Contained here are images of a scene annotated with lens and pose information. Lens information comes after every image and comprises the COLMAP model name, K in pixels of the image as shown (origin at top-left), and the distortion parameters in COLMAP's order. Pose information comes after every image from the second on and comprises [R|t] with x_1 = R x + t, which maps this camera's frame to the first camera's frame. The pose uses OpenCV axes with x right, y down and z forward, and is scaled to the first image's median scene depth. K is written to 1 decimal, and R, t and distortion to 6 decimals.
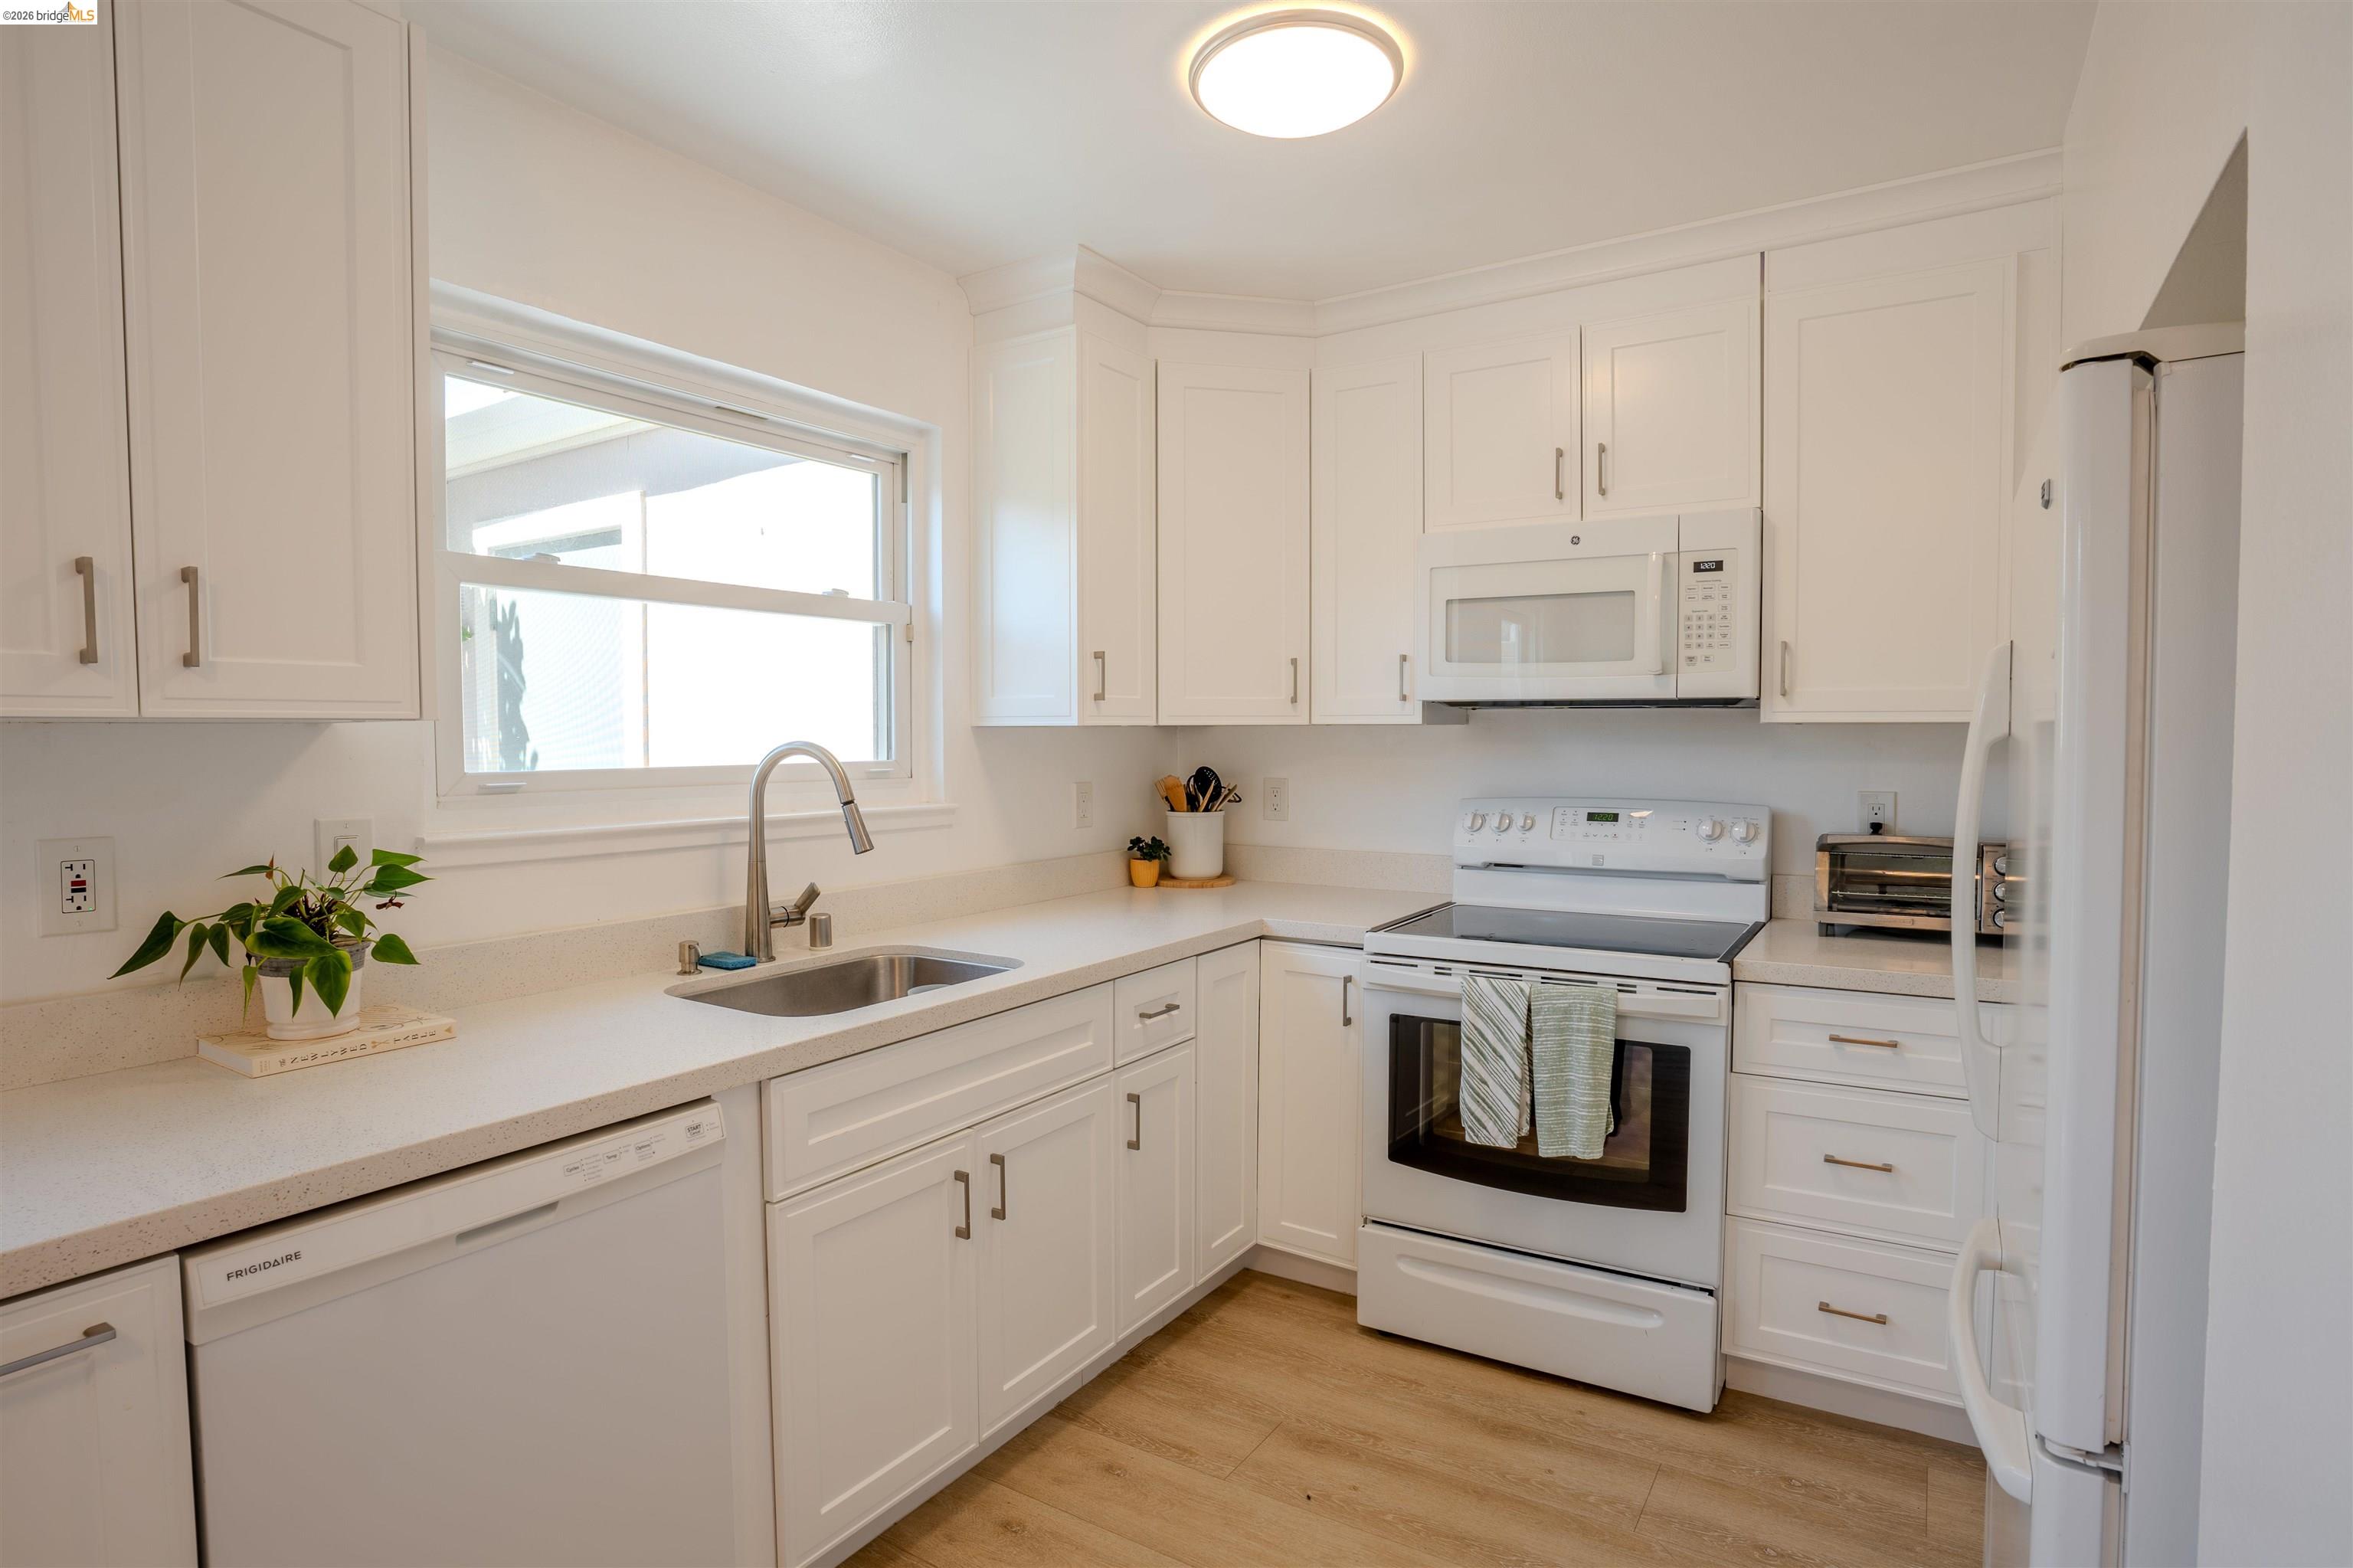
lens RADIAL K [[1205.2, 0, 1176.5], [0, 1205.2, 784.0], [0, 0, 1]] dist [-0.077779, 0.038777]
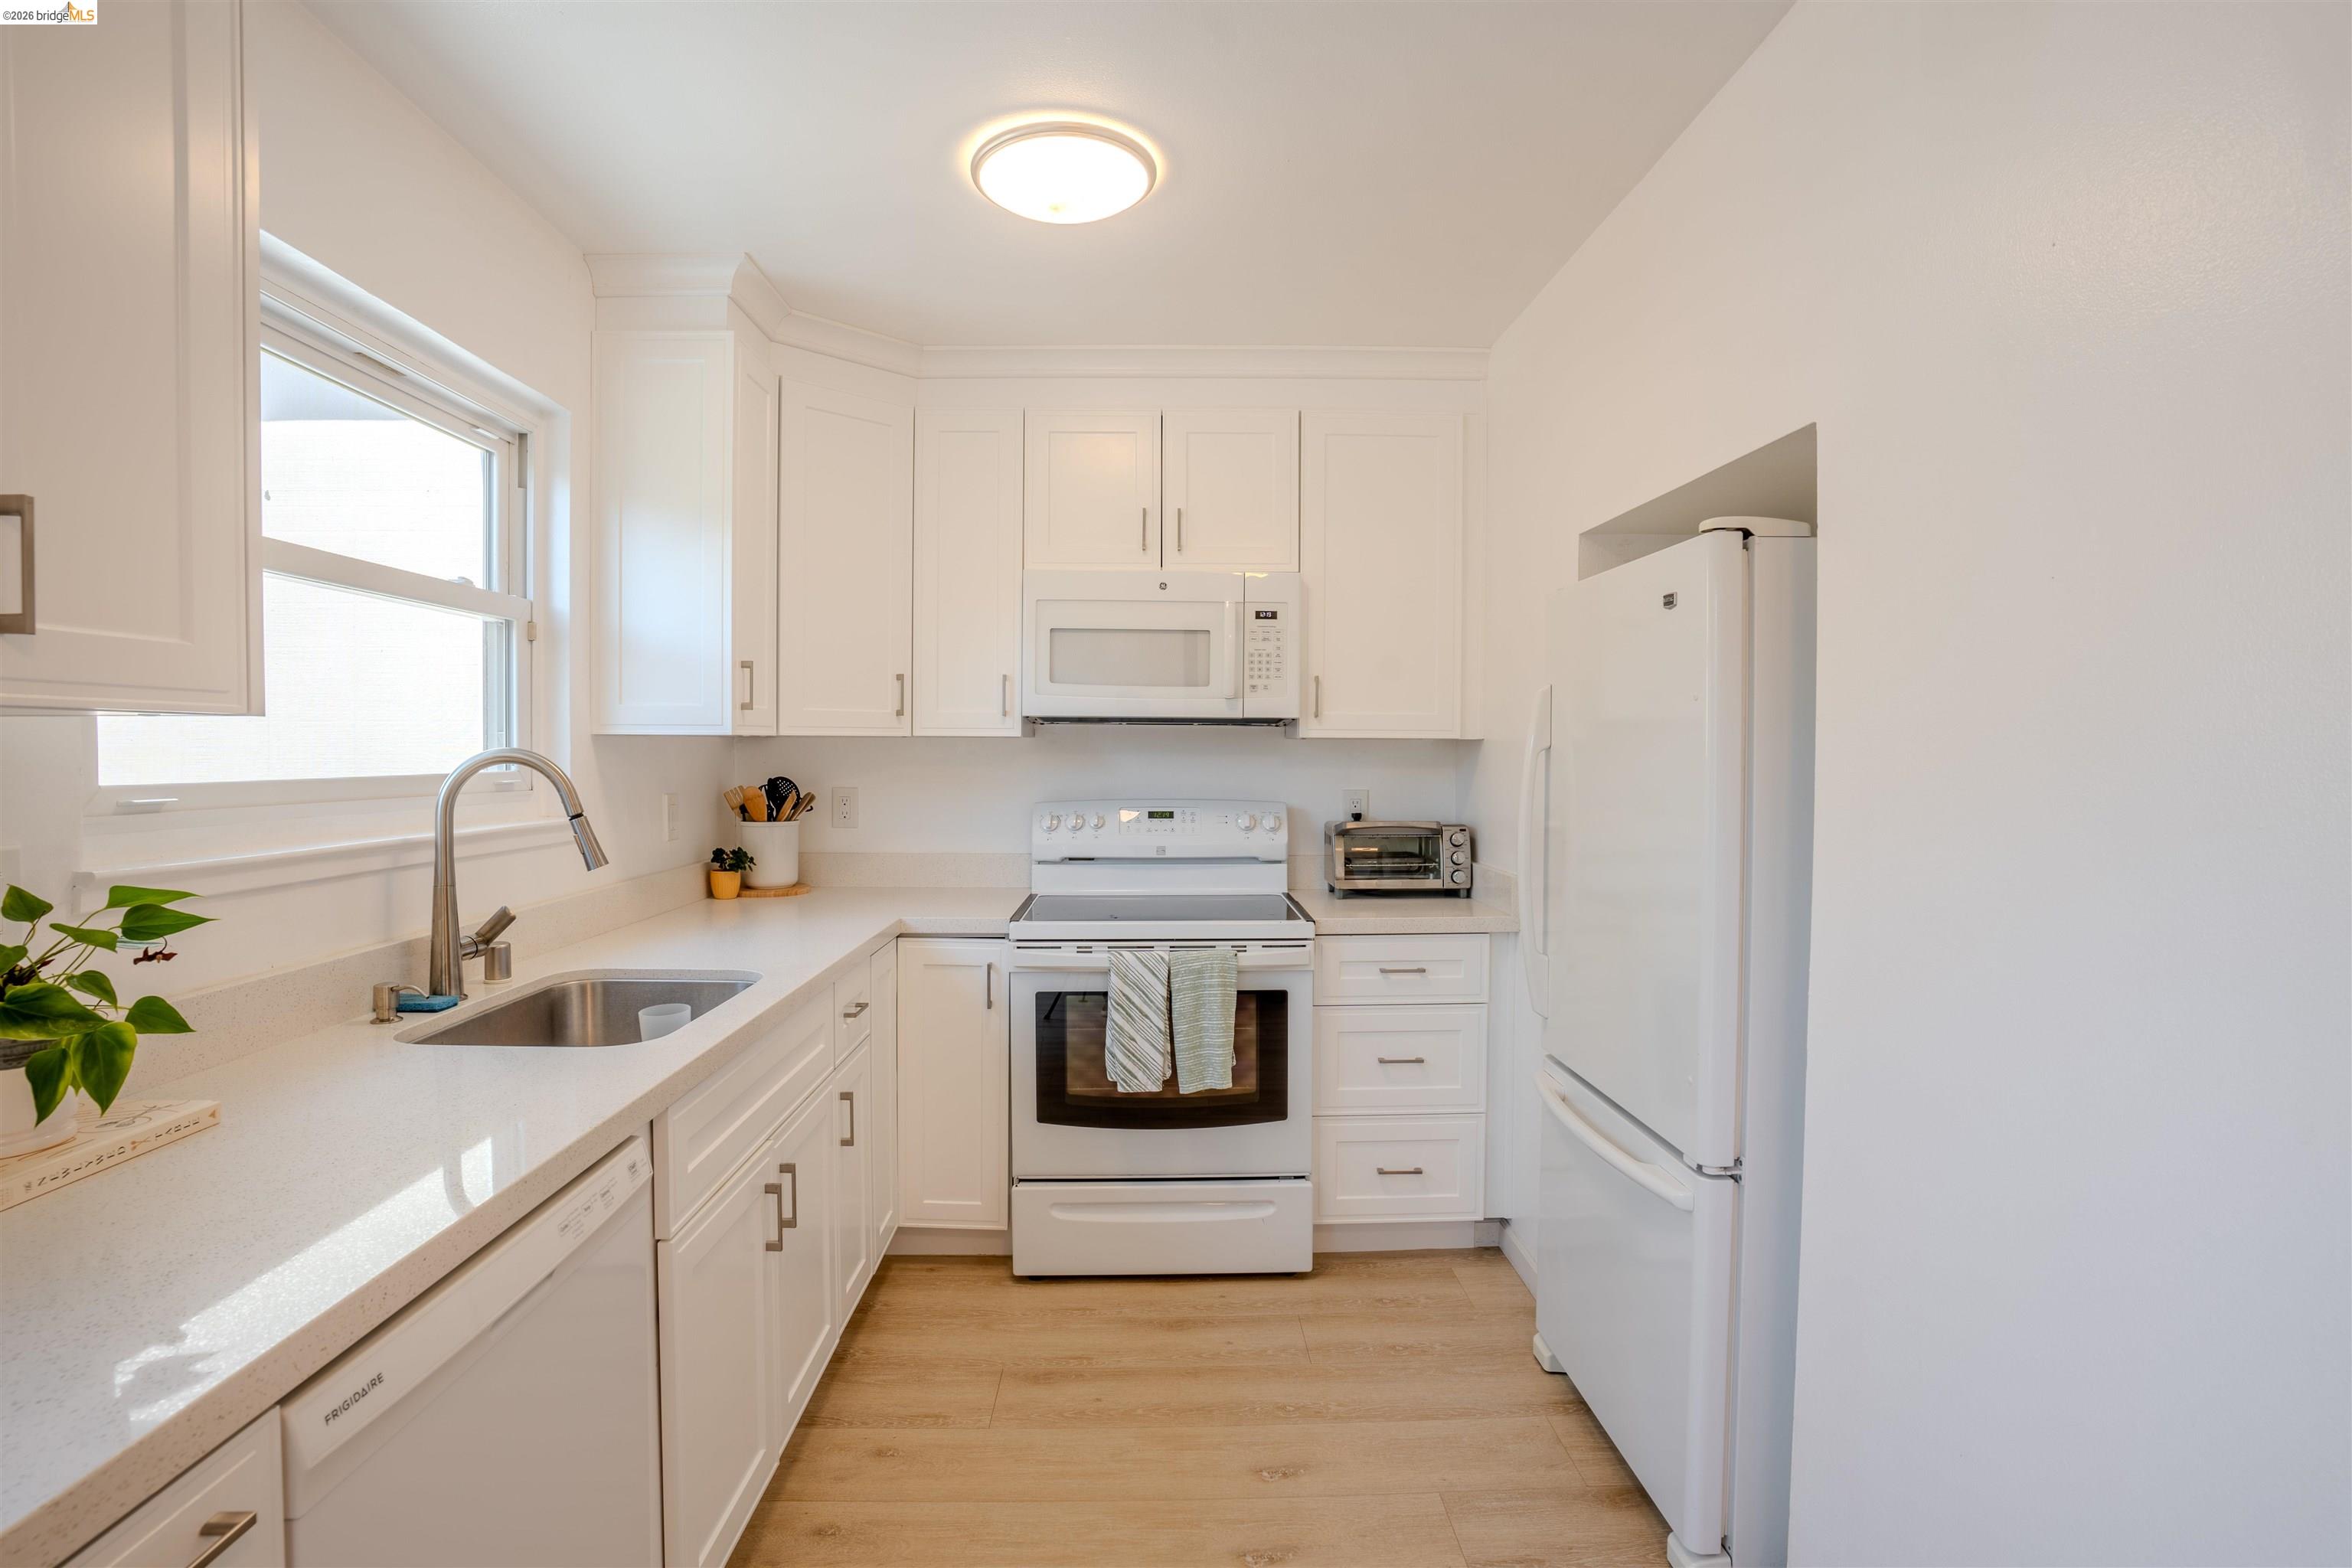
lens RADIAL K [[1149.6, 0, 1175.6], [0, 1149.6, 773.8], [0, 0, 1]] dist [-0.081744, 0.041869]
pose [[0.836391, -0.006504, 0.548094, -0.327132], [0.017258, 0.999746, -0.014472, 0.003925], [-0.547861, 0.021563, 0.836291, 0.022971]]
